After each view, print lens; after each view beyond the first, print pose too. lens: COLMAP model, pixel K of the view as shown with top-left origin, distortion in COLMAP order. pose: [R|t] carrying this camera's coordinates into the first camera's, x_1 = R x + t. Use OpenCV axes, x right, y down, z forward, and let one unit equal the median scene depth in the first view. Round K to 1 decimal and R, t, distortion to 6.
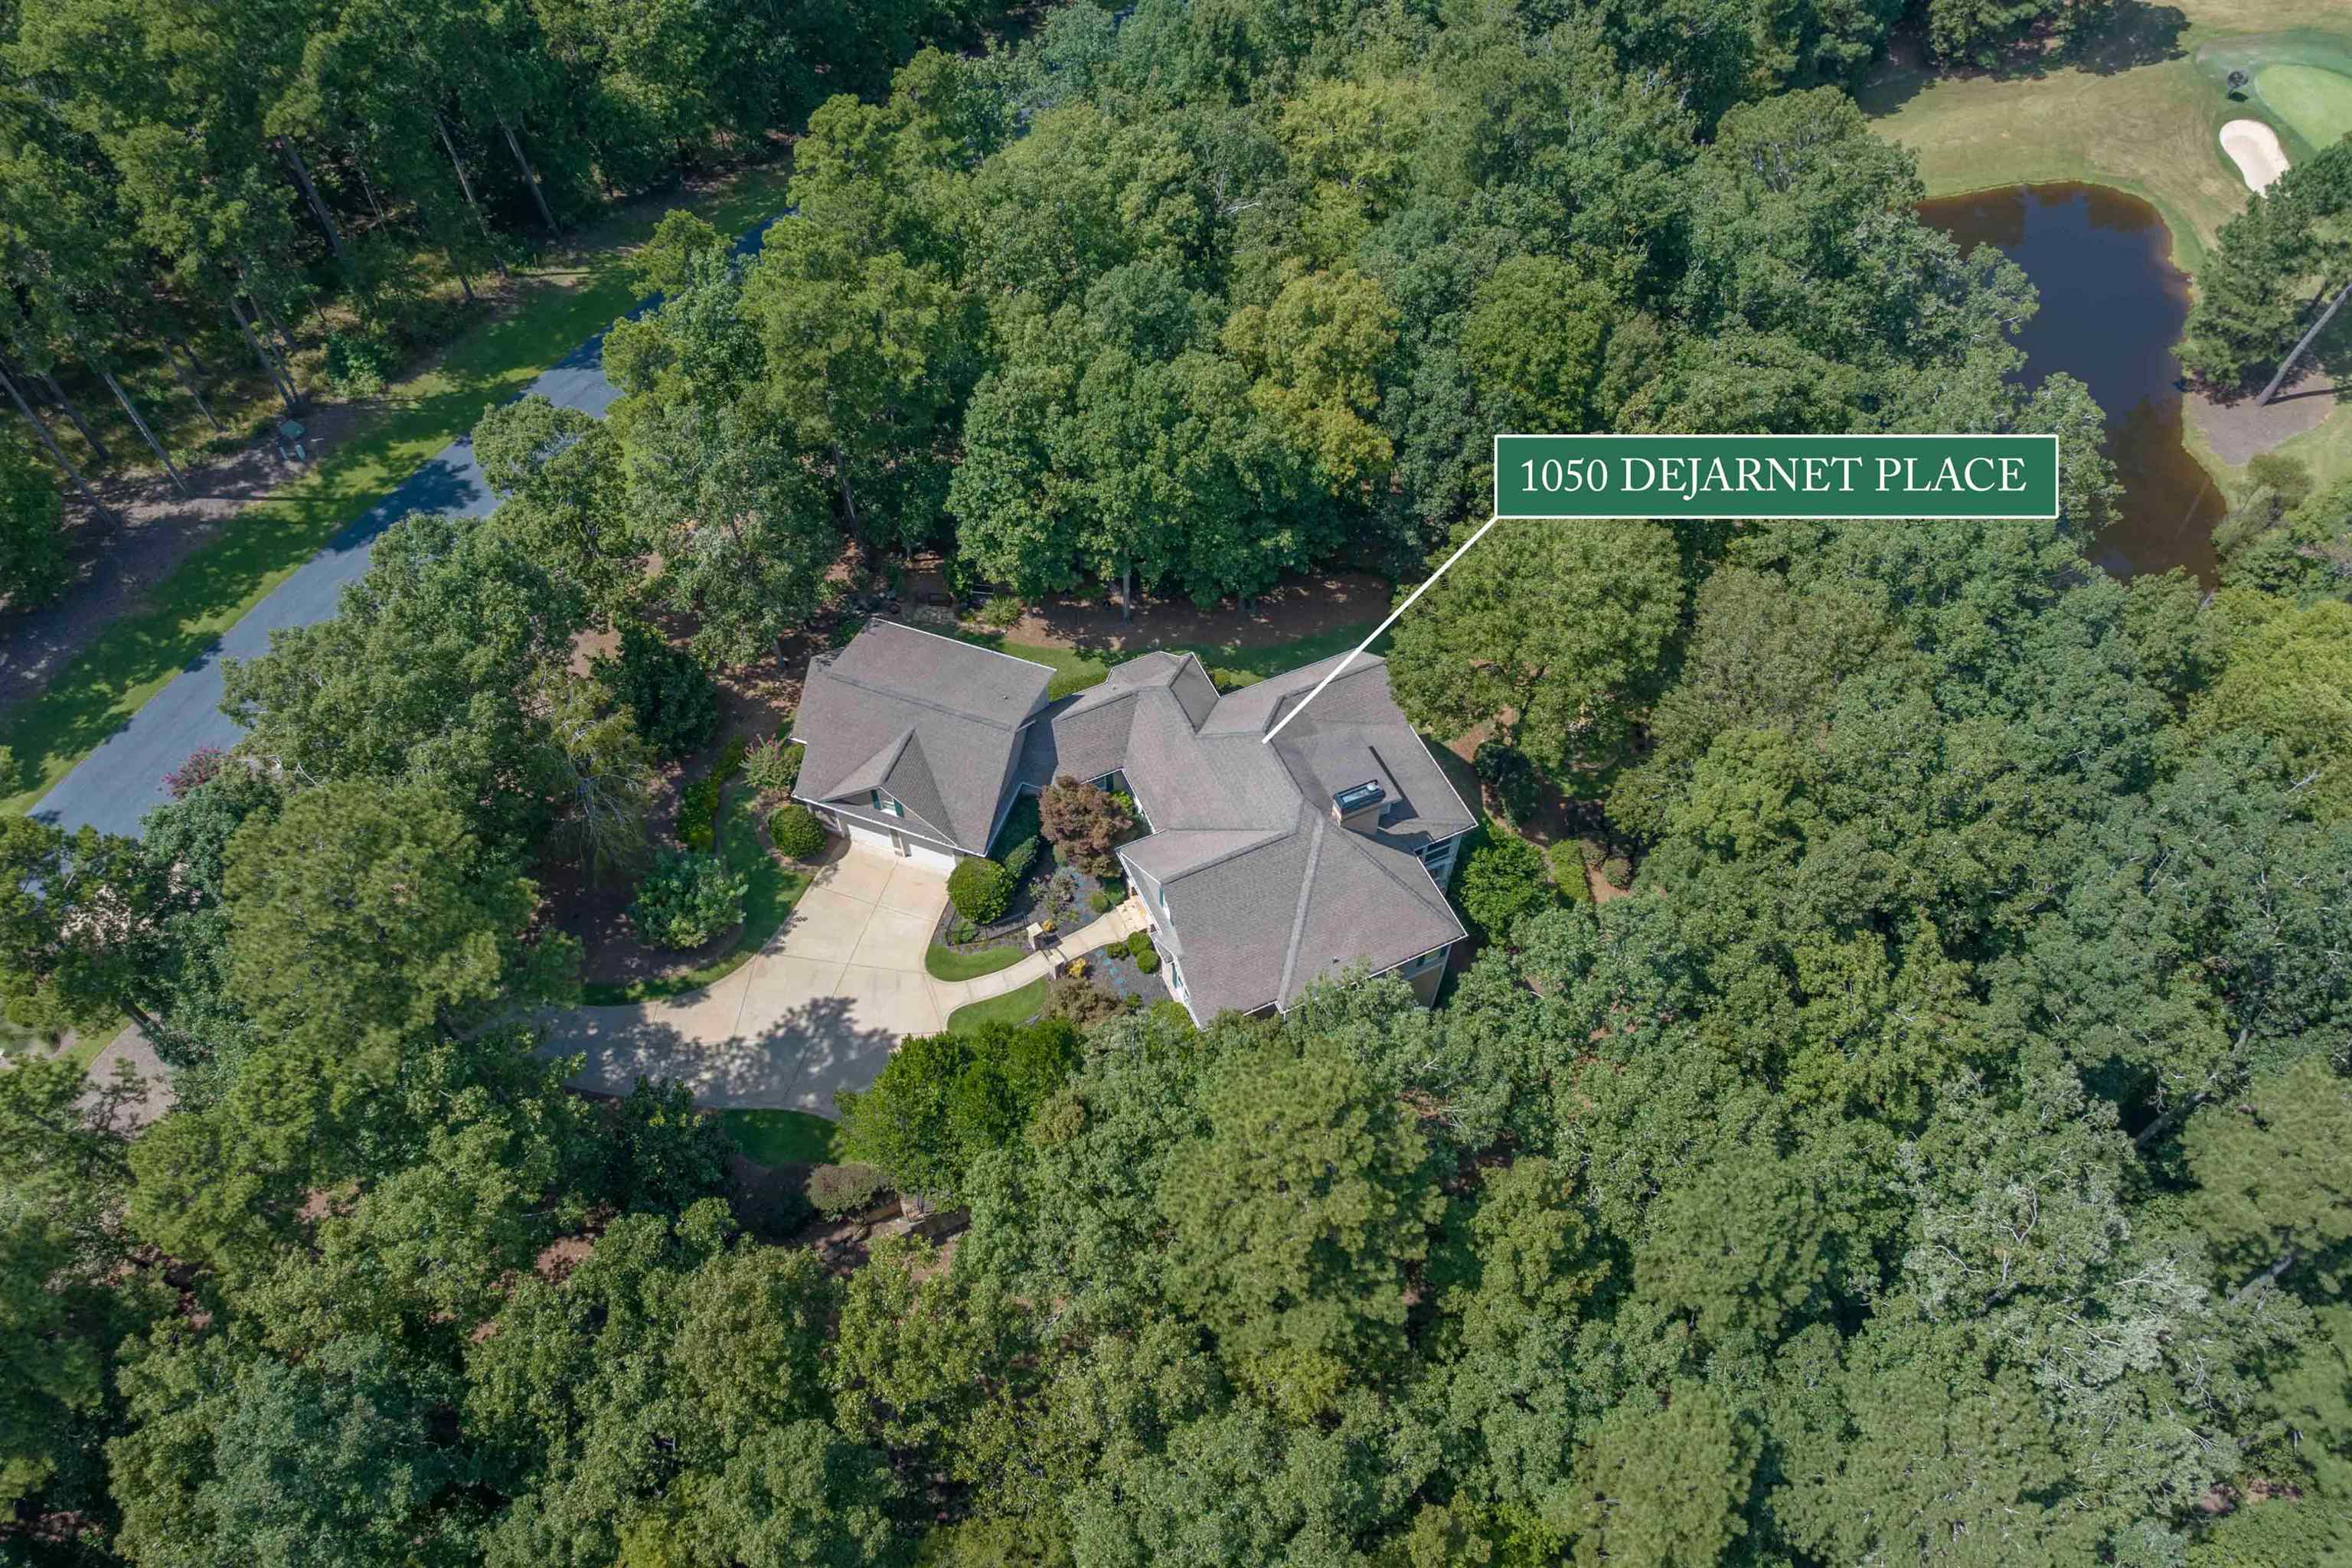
lens RADIAL K [[1656.2, 0, 1170.0], [0, 1656.2, 791.7], [0, 0, 1]] dist [-0.023246, -0.024302]
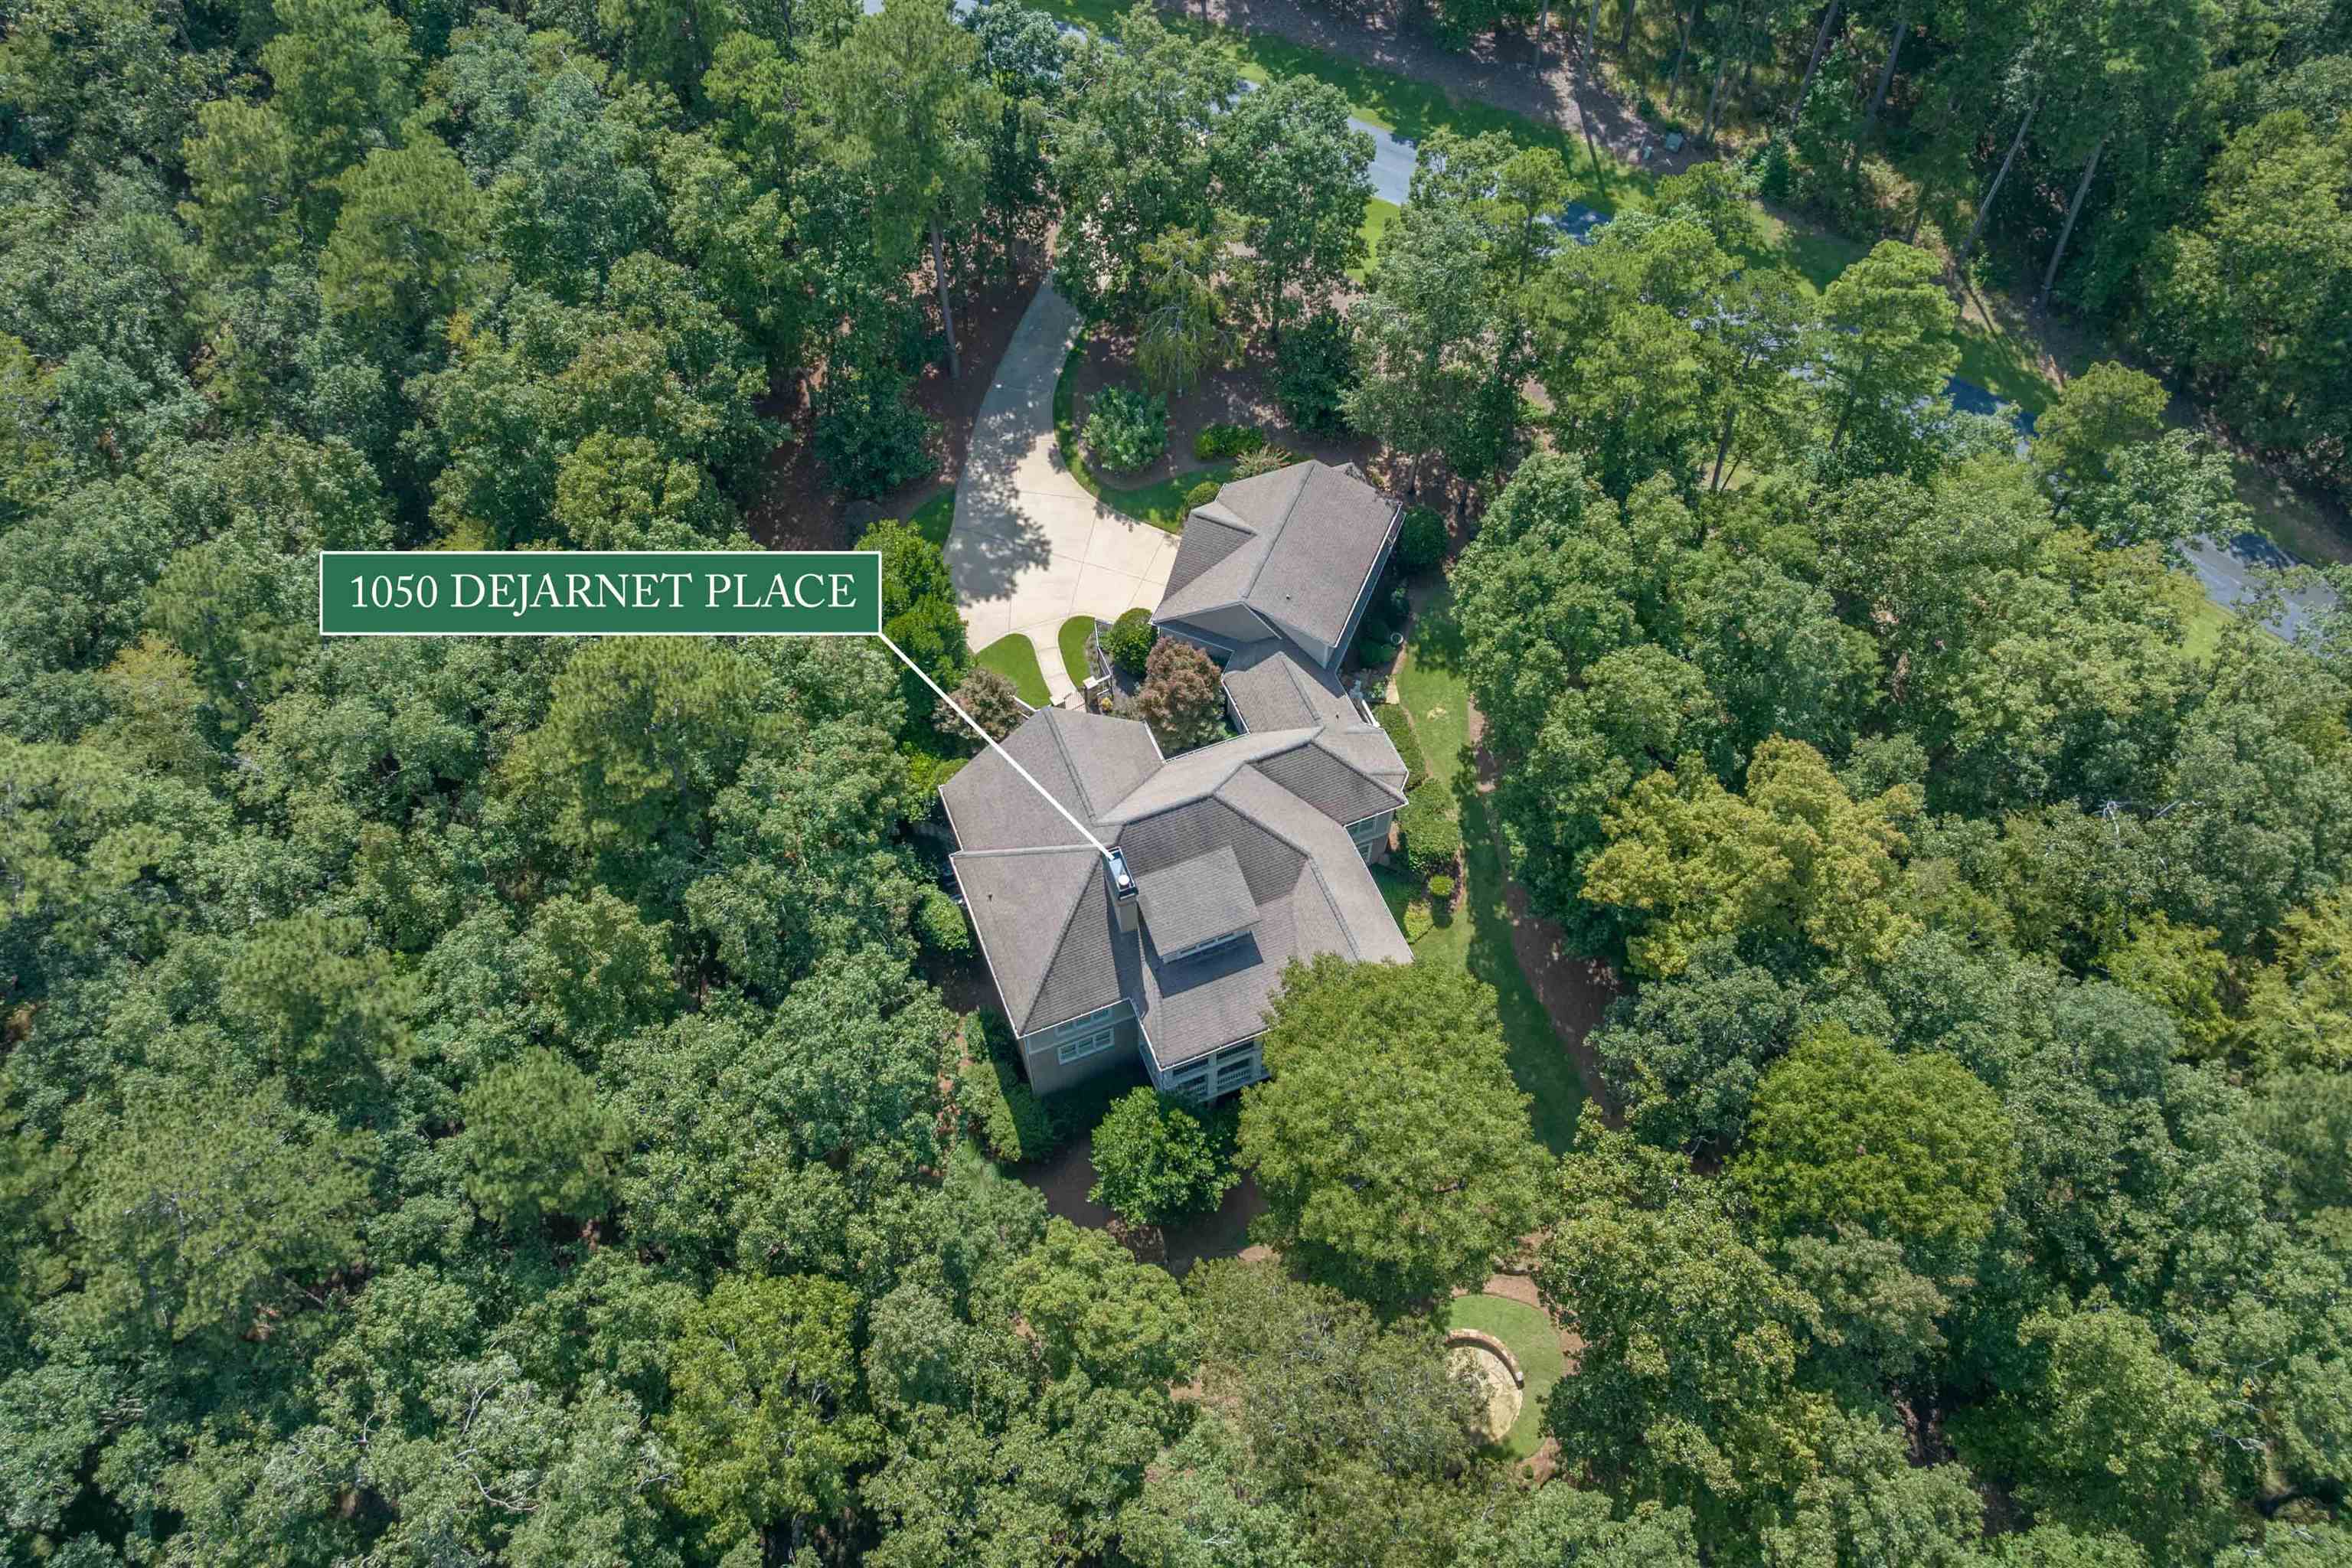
lens RADIAL K [[1647.8, 0, 1166.1], [0, 1647.8, 743.6], [0, 0, 1]] dist [-0.031867, -0.024262]
pose [[-0.057021, 0.821407, -0.567486, 0.548630], [-0.813872, 0.290969, 0.502941, -0.478054], [0.578239, 0.490539, 0.651929, 0.365711]]
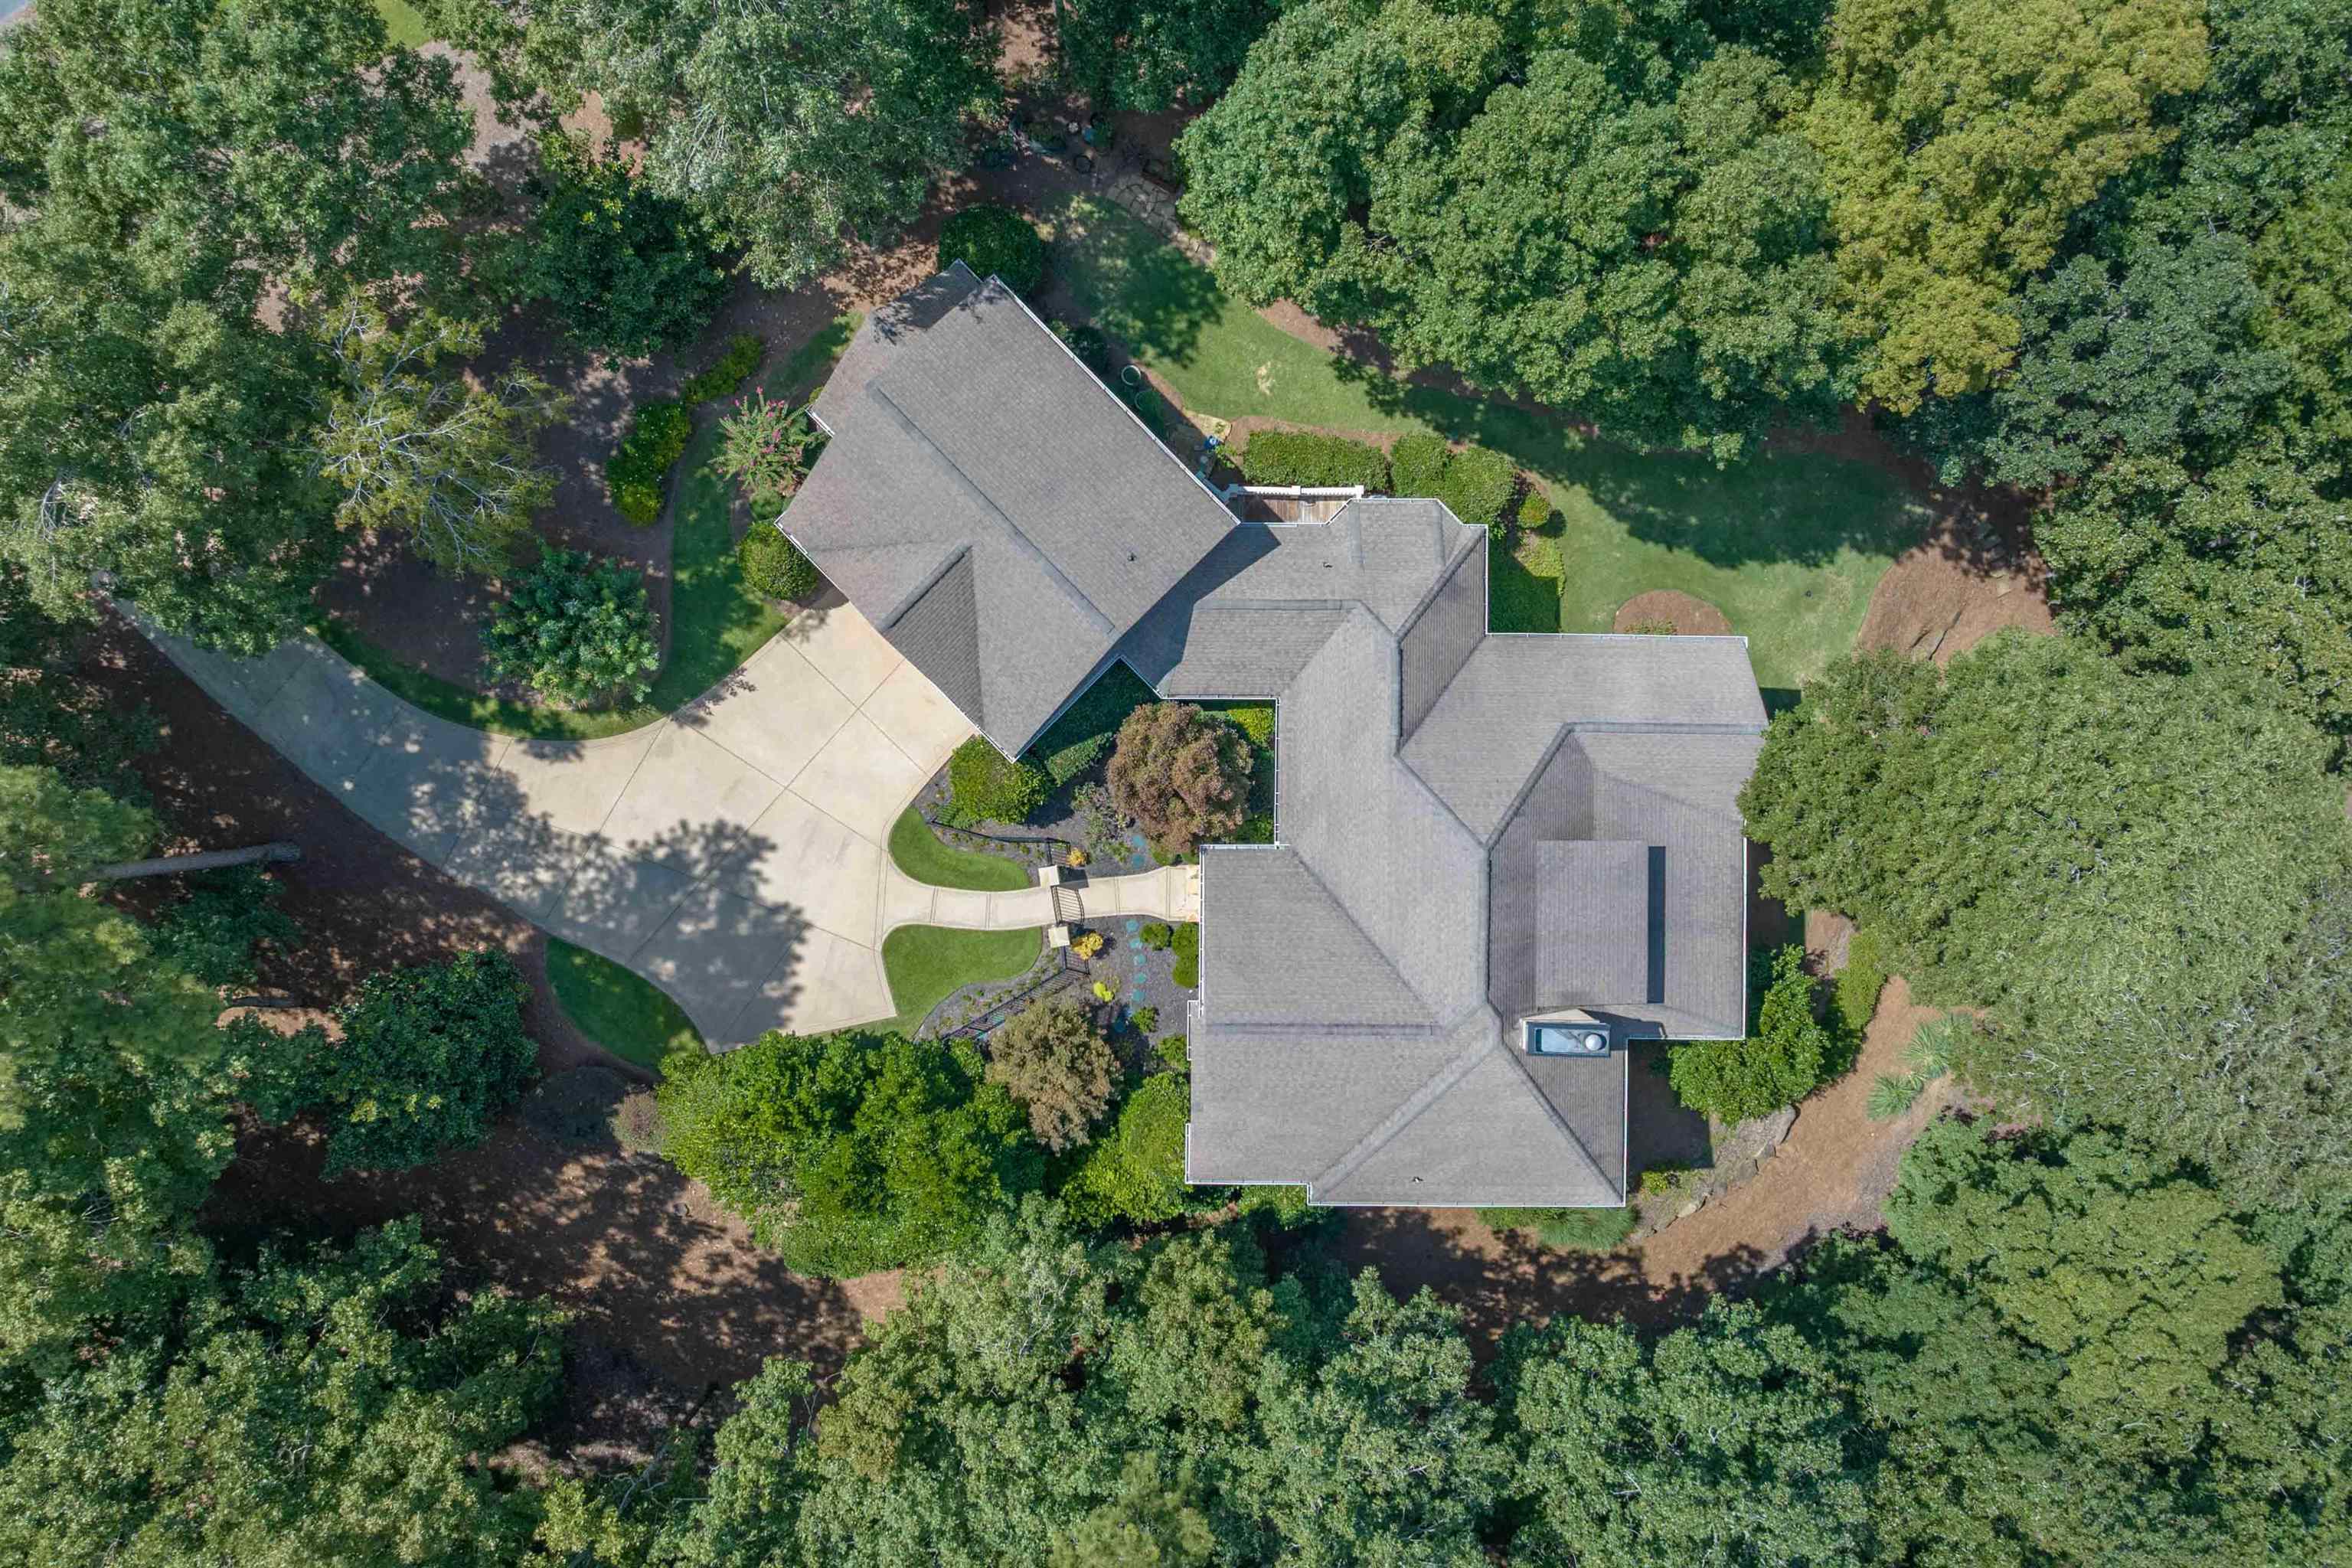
lens RADIAL K [[1647.8, 0, 1166.1], [0, 1647.8, 743.6], [0, 0, 1]] dist [-0.031867, -0.024262]
pose [[0.904601, 0.426137, -0.010166, -0.055650], [-0.347168, 0.750384, 0.562493, -0.344837], [0.247327, -0.505302, 0.826740, 0.499572]]
